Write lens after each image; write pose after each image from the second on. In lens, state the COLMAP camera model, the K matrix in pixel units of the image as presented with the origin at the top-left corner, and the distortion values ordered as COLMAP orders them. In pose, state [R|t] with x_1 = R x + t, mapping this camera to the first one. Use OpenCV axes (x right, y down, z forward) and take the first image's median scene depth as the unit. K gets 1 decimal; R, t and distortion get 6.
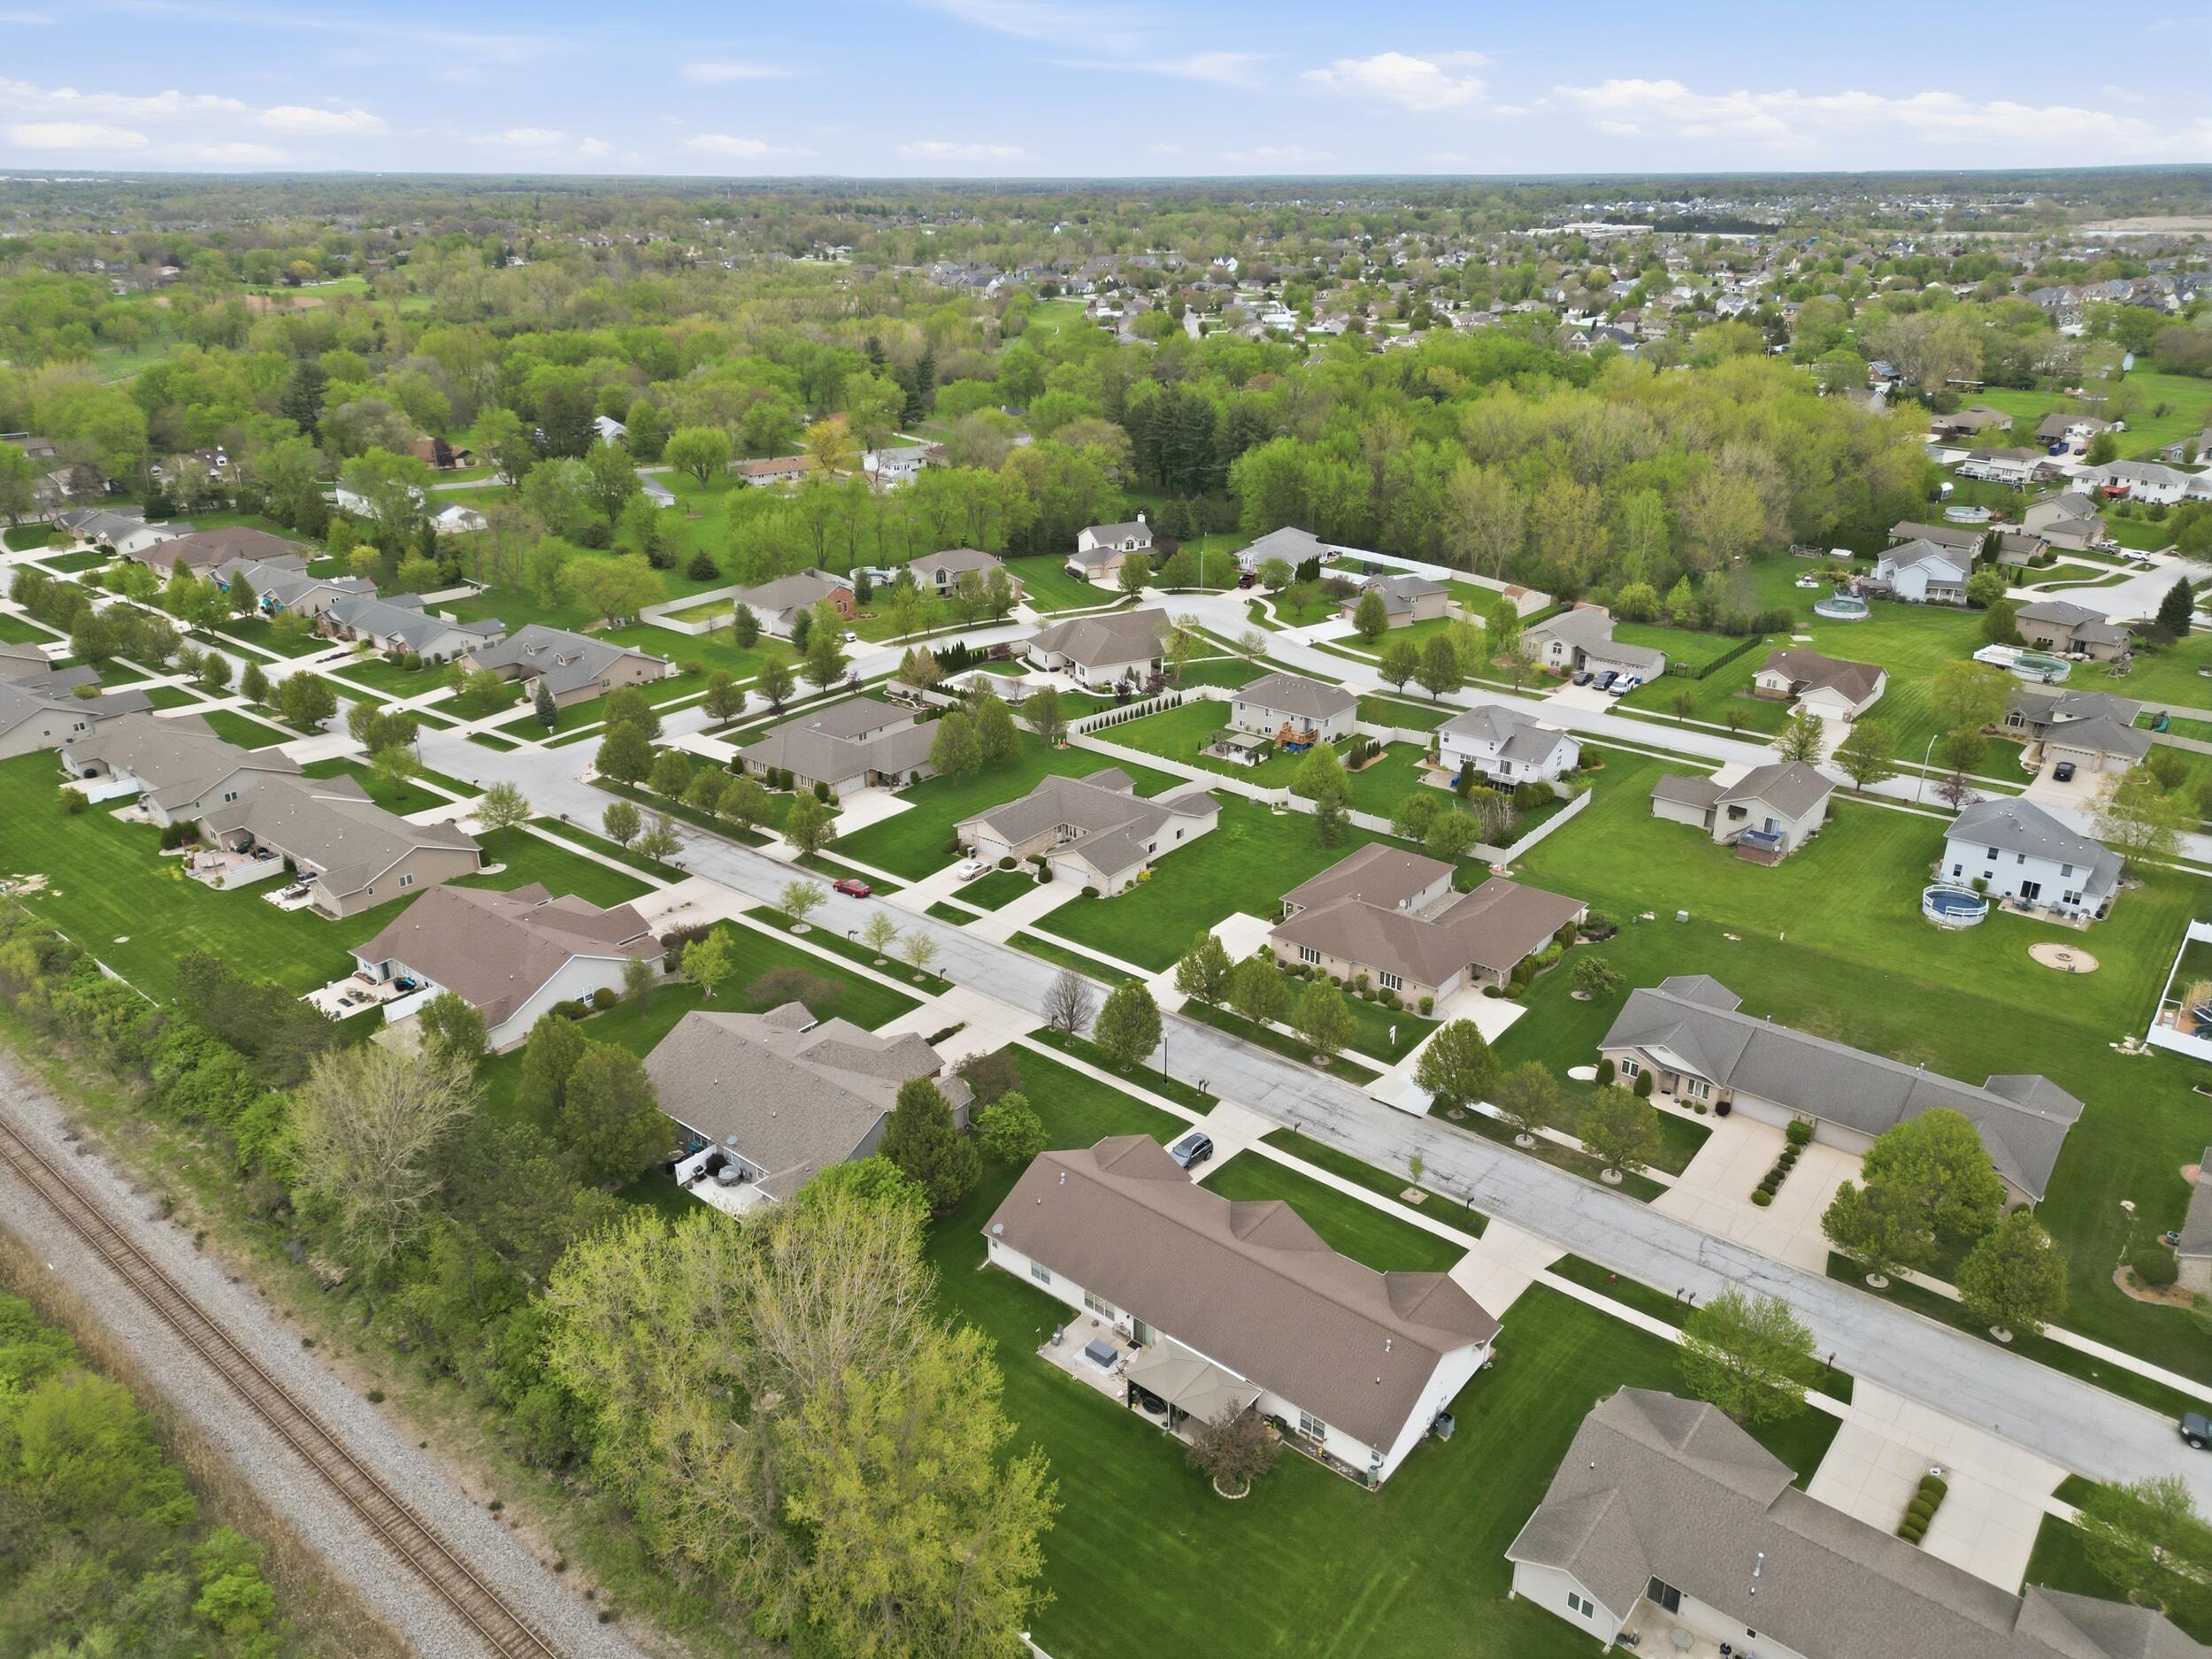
lens RADIAL K [[1534.6, 0, 1108.1], [0, 1534.6, 826.1], [0, 0, 1]] dist [0.094092, -0.096850]
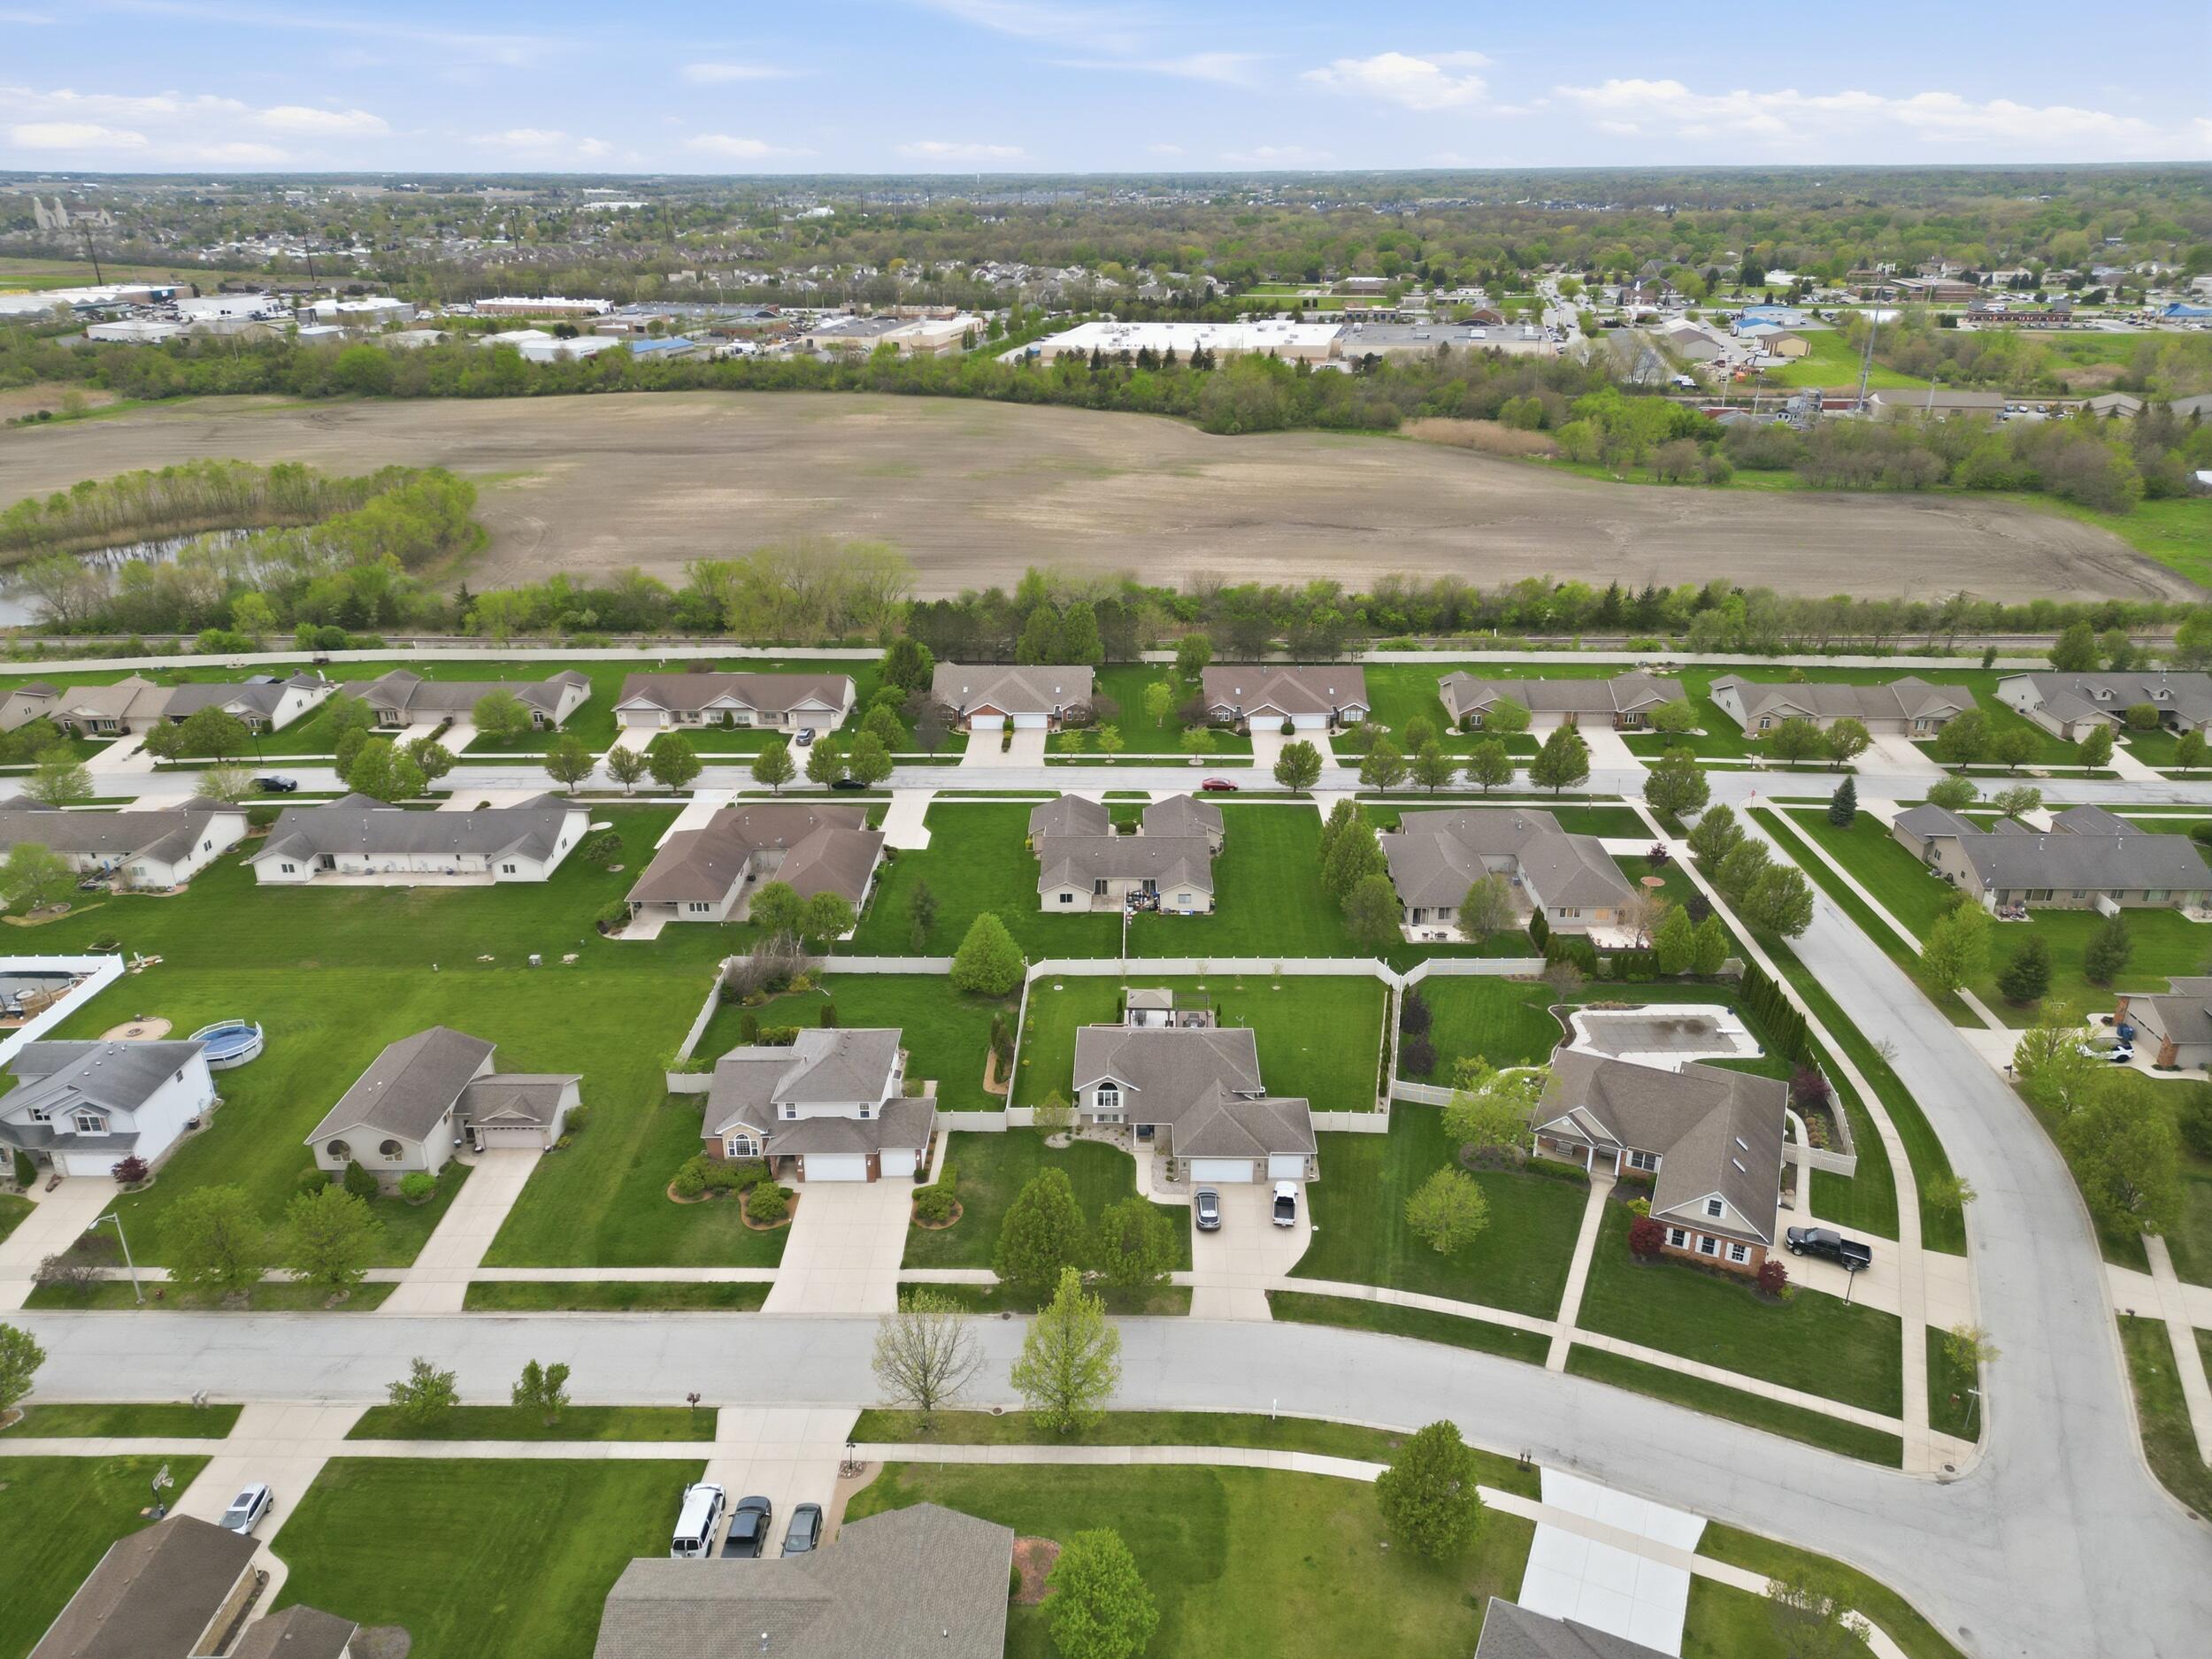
lens RADIAL K [[1534.6, 0, 1108.1], [0, 1534.6, 826.1], [0, 0, 1]] dist [0.094092, -0.096850]
pose [[-0.786599, 0.244894, -0.566823, 0.579187], [-0.235876, 0.729188, 0.642377, -0.672210], [0.570635, 0.638993, -0.515814, 1.547951]]
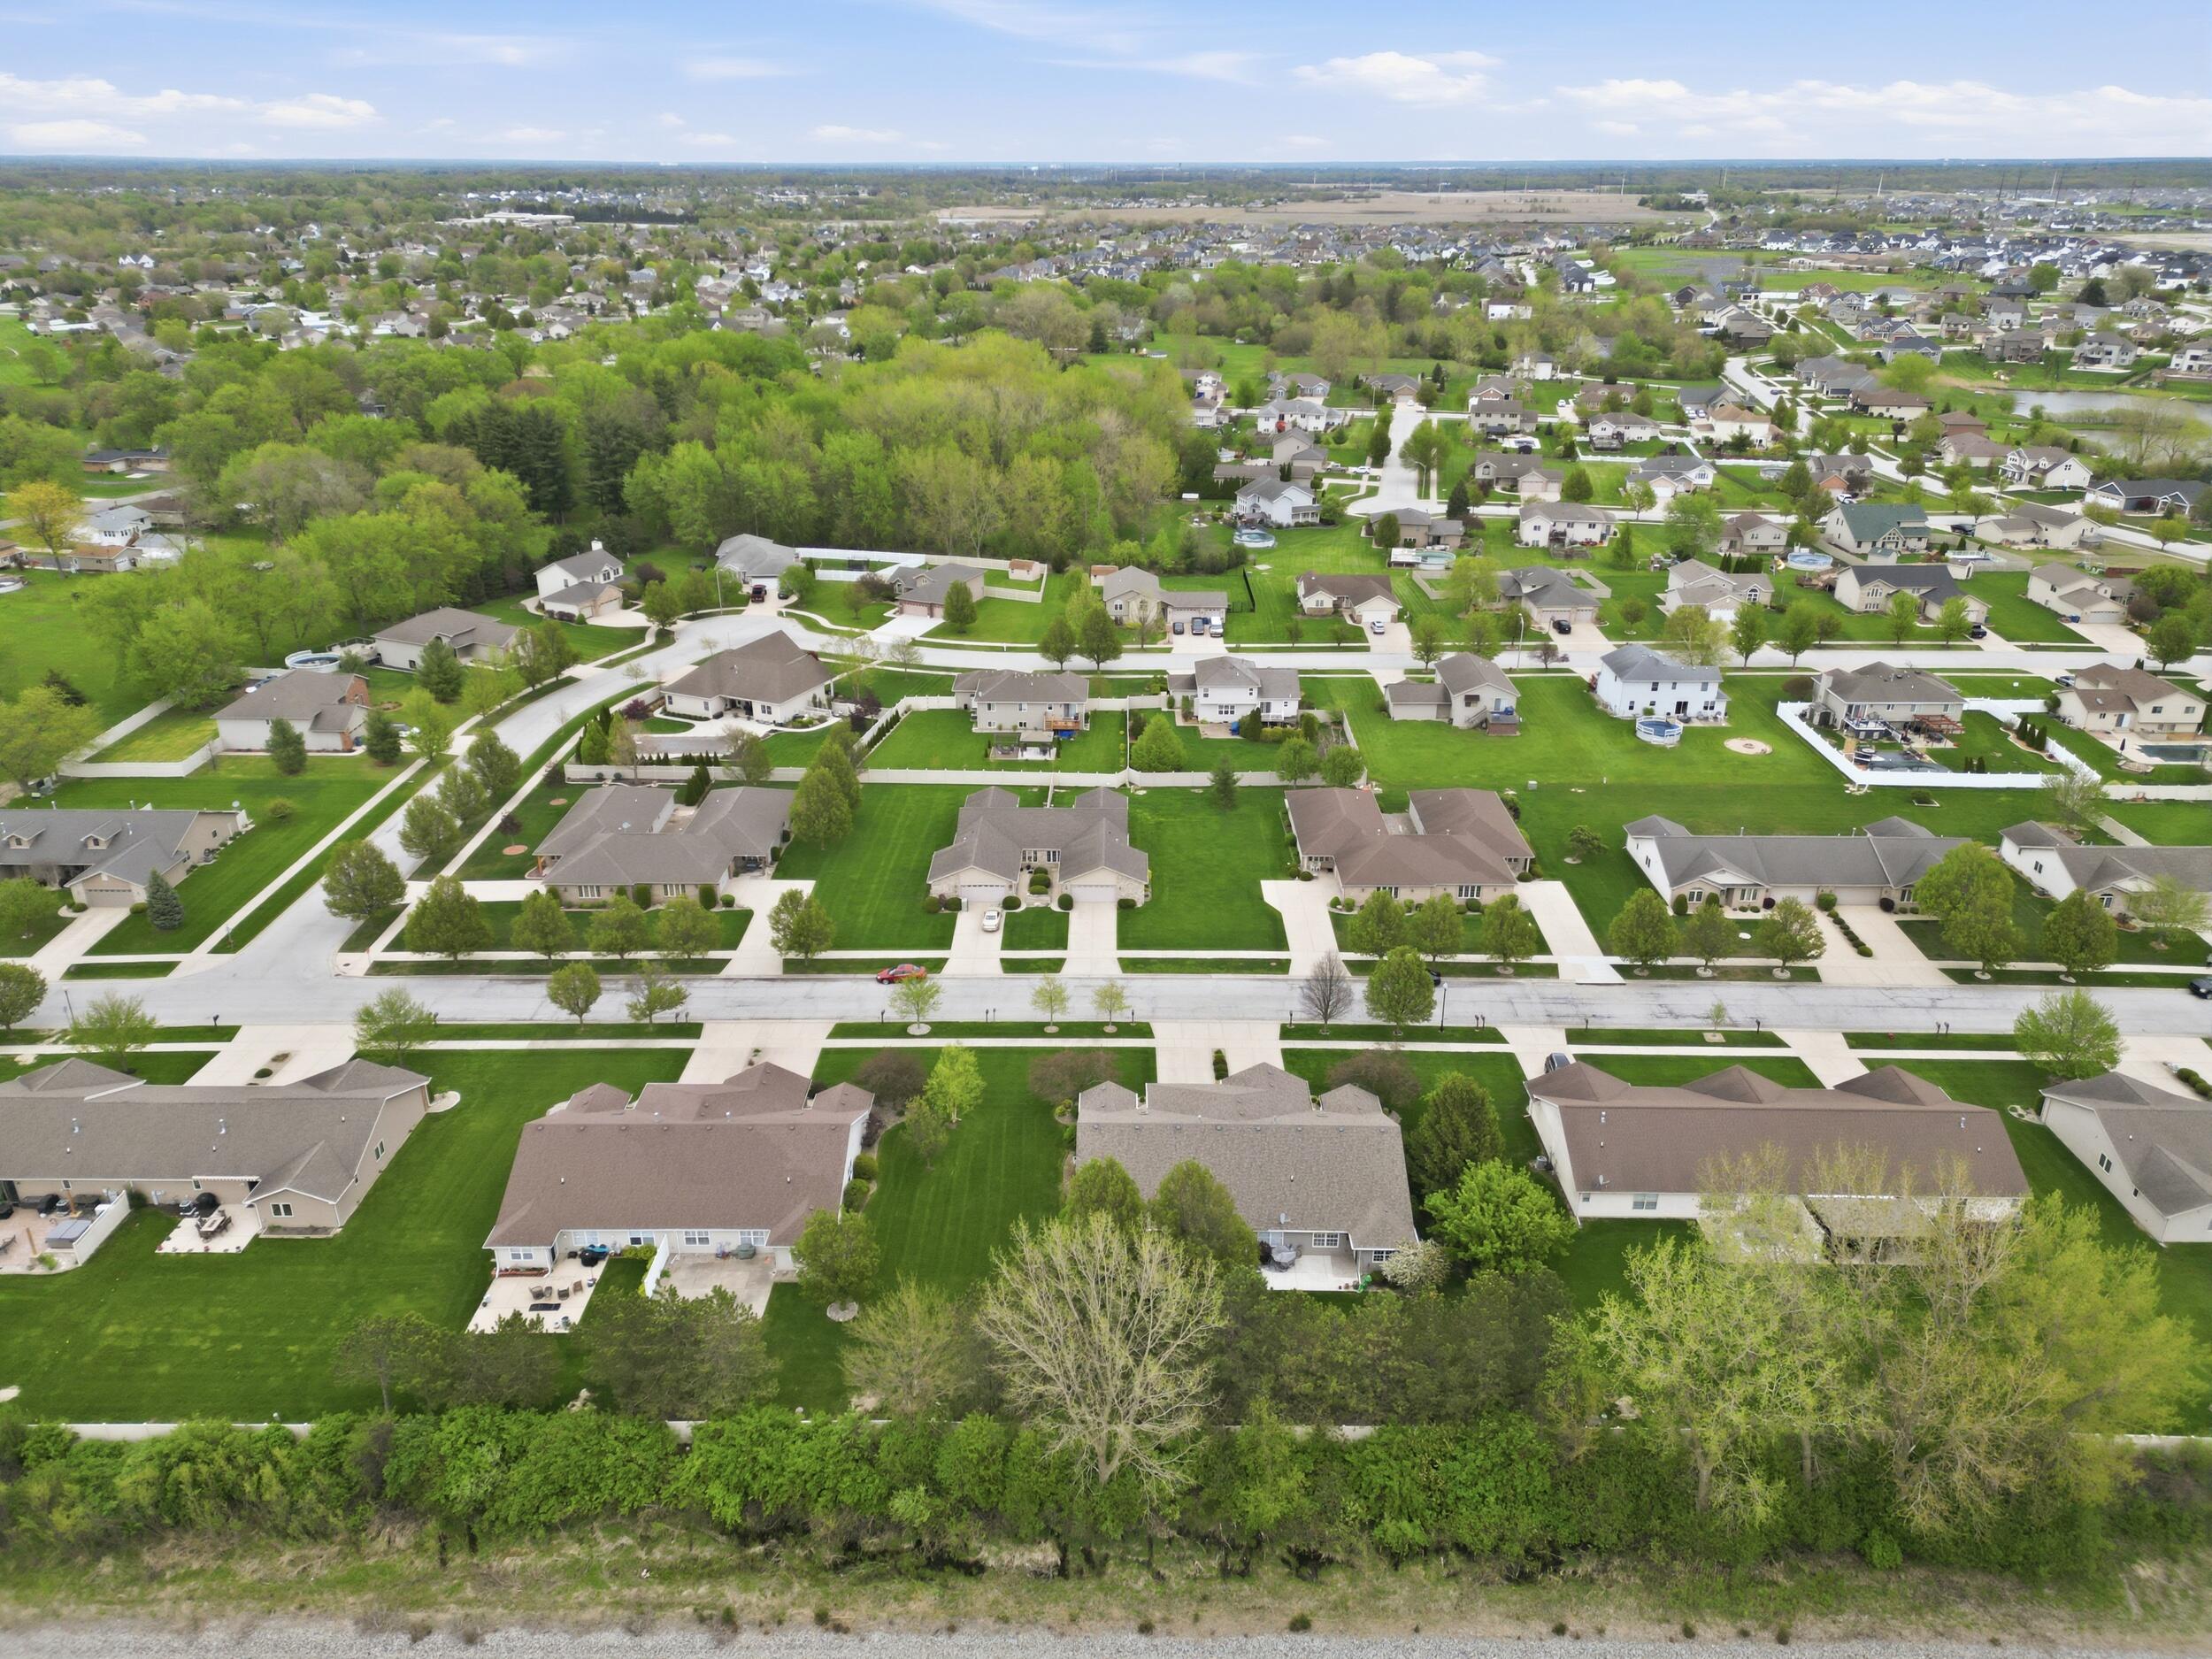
lens RADIAL K [[1534.6, 0, 1108.1], [0, 1534.6, 826.1], [0, 0, 1]] dist [0.094092, -0.096850]
pose [[0.780307, -0.244701, 0.575536, -0.544244], [0.241447, 0.966798, 0.083702, -0.084913], [-0.576909, 0.073648, 0.813481, 0.203425]]
